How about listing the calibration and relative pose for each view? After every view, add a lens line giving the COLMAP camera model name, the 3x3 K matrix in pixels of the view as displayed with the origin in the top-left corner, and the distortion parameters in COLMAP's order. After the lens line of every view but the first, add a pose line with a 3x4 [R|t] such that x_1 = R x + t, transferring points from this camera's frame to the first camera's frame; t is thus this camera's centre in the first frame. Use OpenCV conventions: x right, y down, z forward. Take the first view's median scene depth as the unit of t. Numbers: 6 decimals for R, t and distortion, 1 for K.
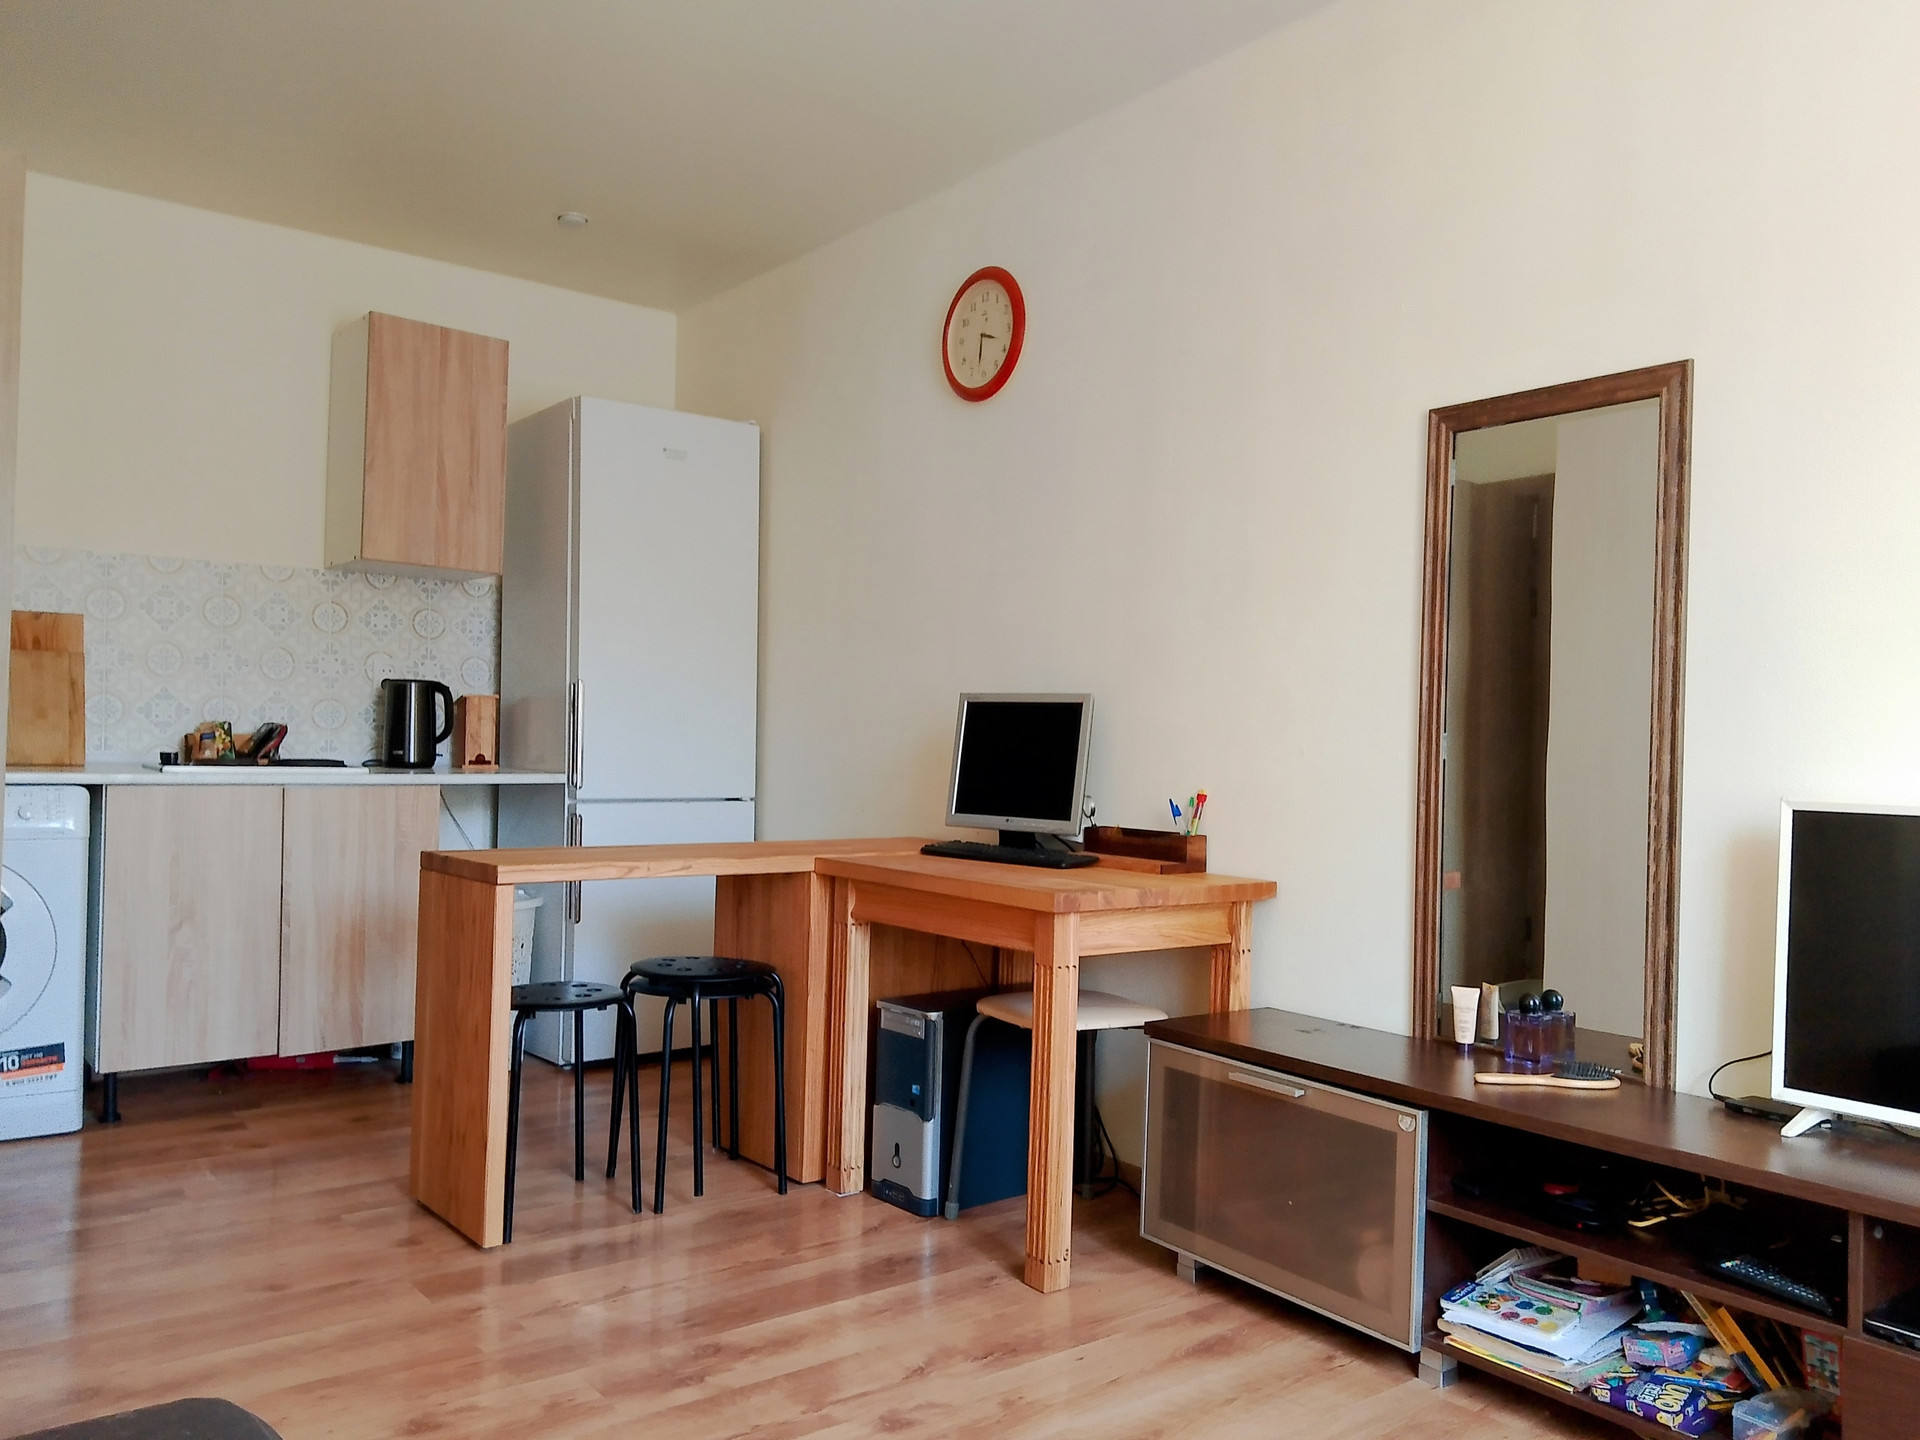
lens RADIAL K [[1428.9, 0, 966.9], [0, 1428.9, 728.0], [0, 0, 1]] dist [0.078780, -0.080796]
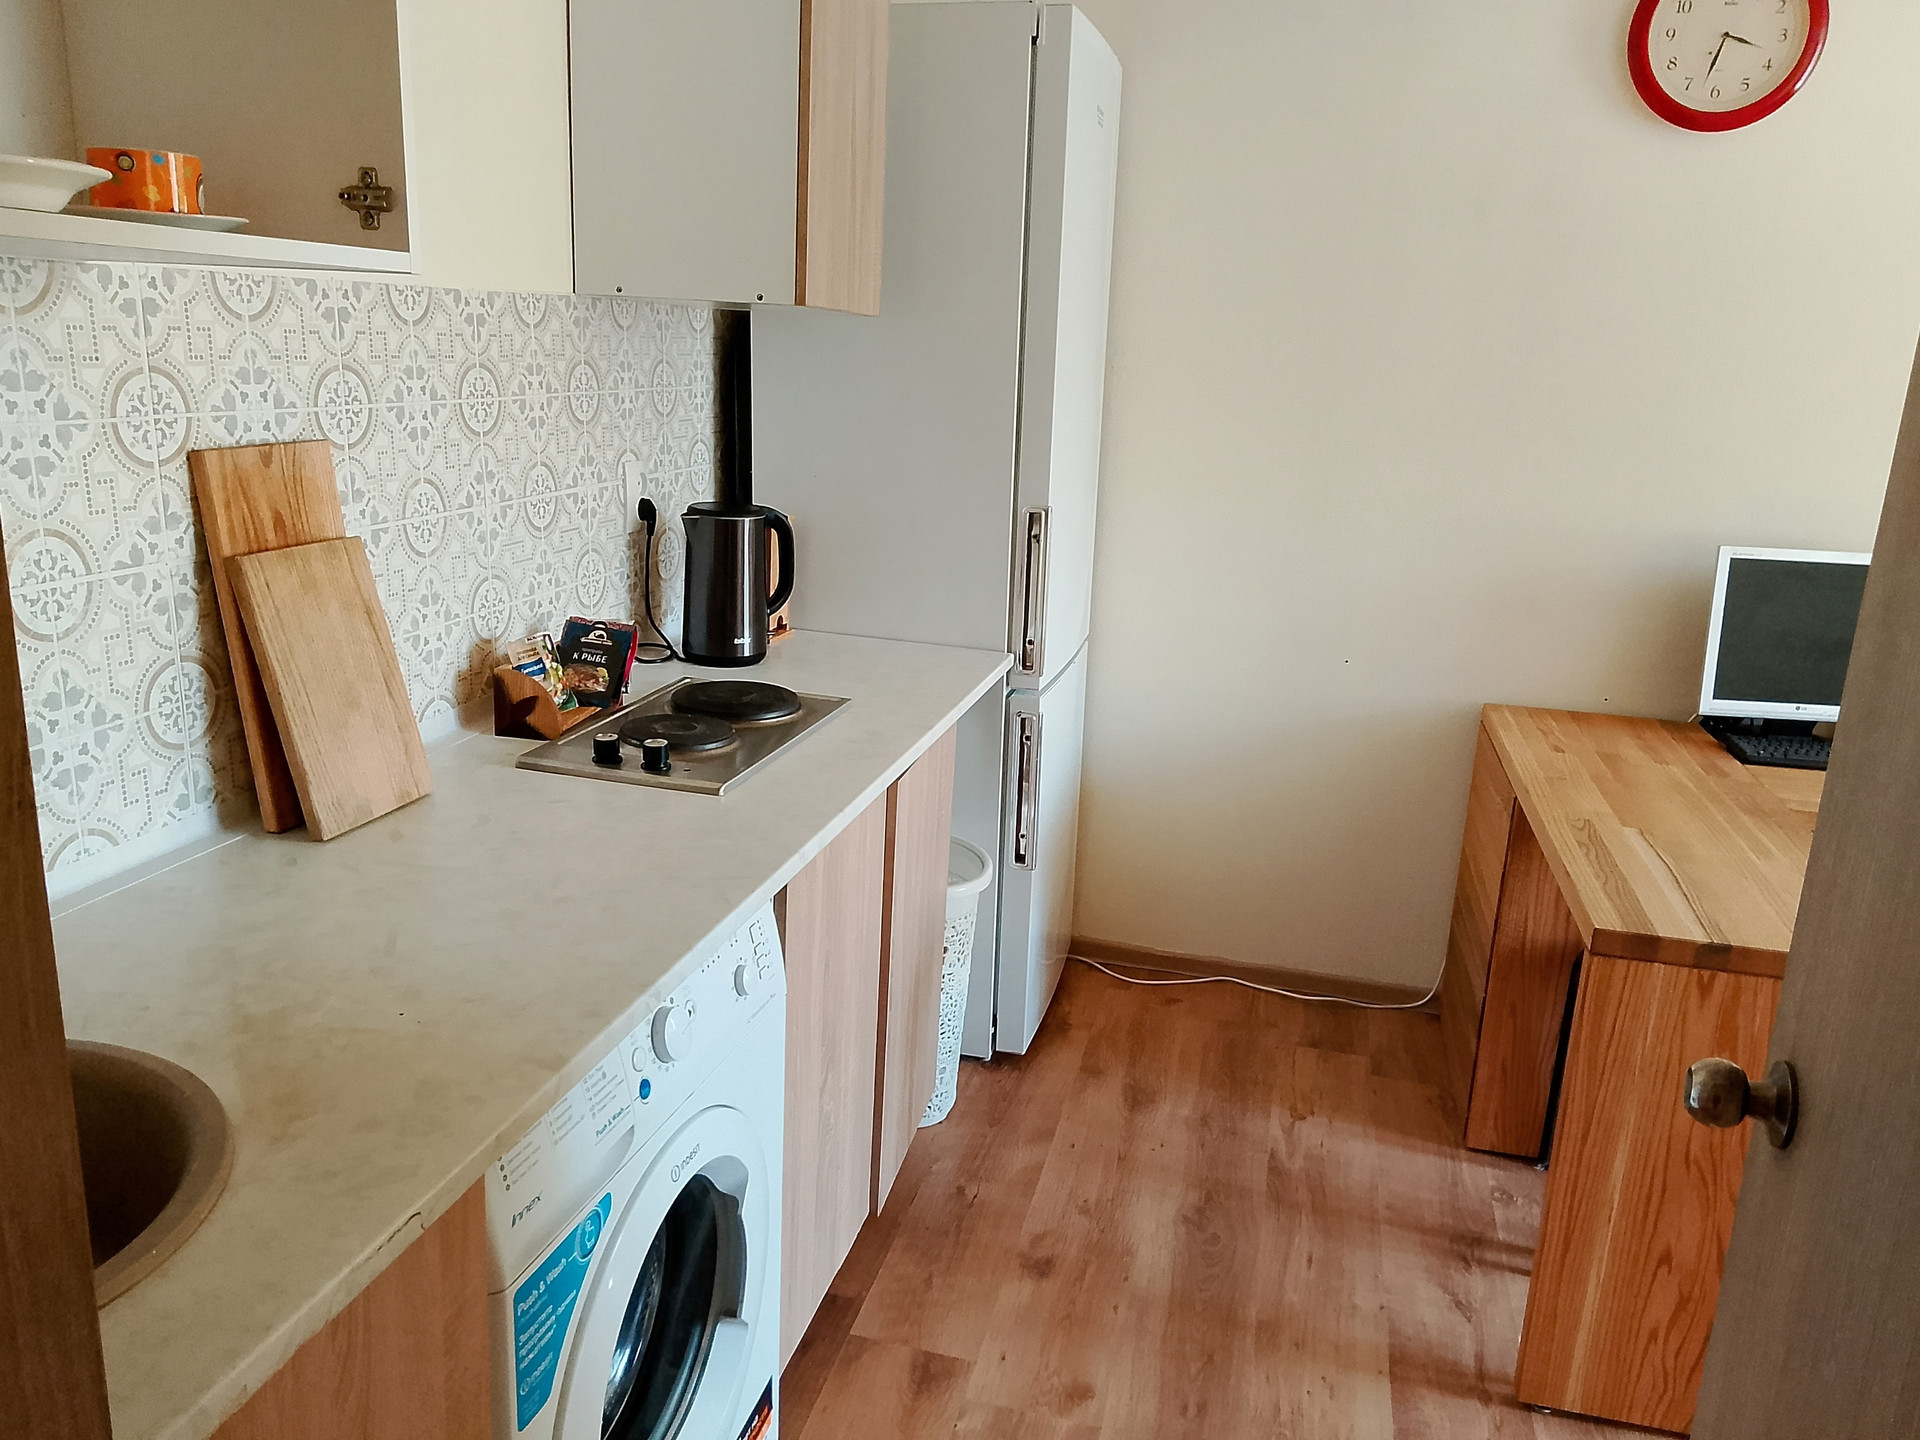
lens RADIAL K [[1428.9, 0, 966.9], [0, 1428.9, 728.0], [0, 0, 1]] dist [0.078780, -0.080796]
pose [[0.798207, -0.143807, 0.584966, -0.725404], [-0.032789, 0.959274, 0.280569, -0.123153], [-0.601490, -0.243133, 0.760984, 0.555800]]
